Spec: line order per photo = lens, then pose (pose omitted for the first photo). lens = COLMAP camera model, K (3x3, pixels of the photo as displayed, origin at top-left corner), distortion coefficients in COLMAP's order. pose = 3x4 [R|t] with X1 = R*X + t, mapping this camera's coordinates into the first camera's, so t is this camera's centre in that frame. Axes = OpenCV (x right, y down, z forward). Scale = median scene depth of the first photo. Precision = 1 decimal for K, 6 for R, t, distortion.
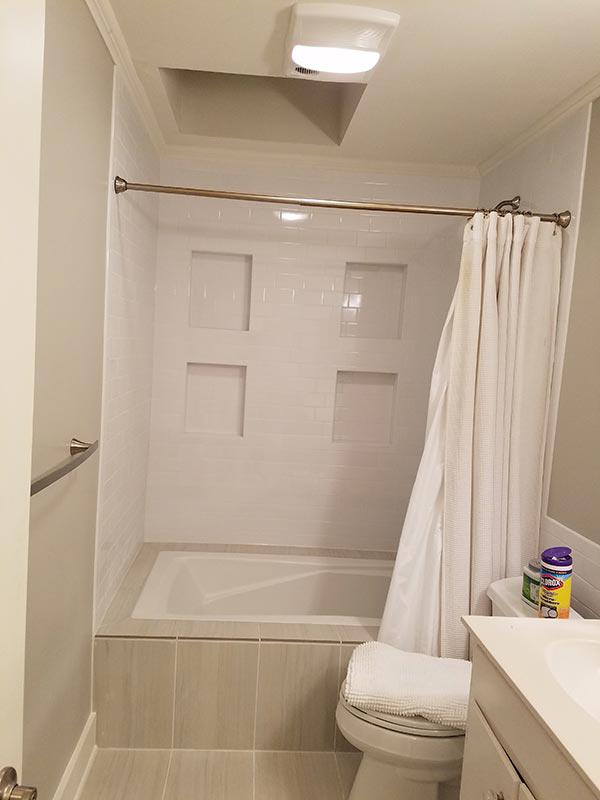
lens RADIAL K [[598.2, 0, 300.0], [0, 598.2, 400.0], [0, 0, 1]] dist [0.002236, -0.024726]
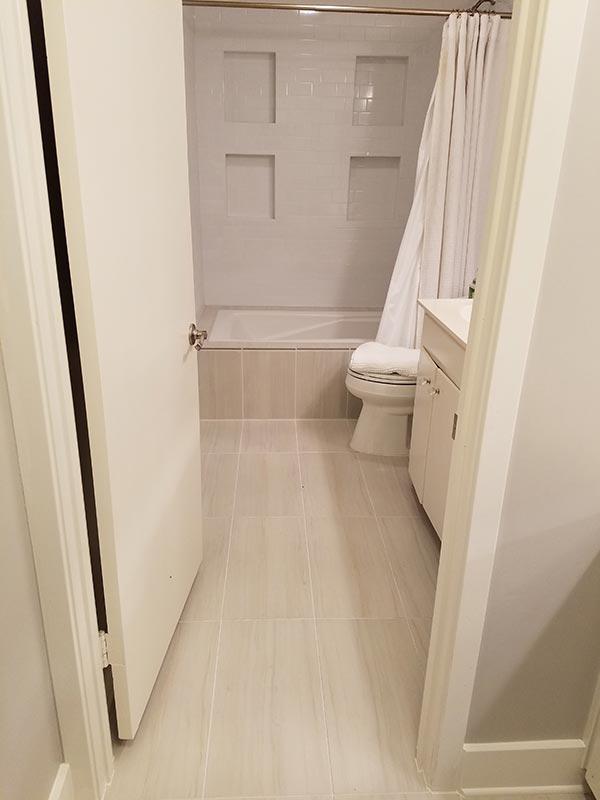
lens RADIAL K [[598.2, 0, 300.0], [0, 598.2, 400.0], [0, 0, 1]] dist [0.002236, -0.024726]
pose [[0.998808, -0.022060, -0.043545, 0.005265], [0.034272, 0.952132, 0.303760, 0.071512], [0.034760, -0.304890, 0.951753, -0.440138]]
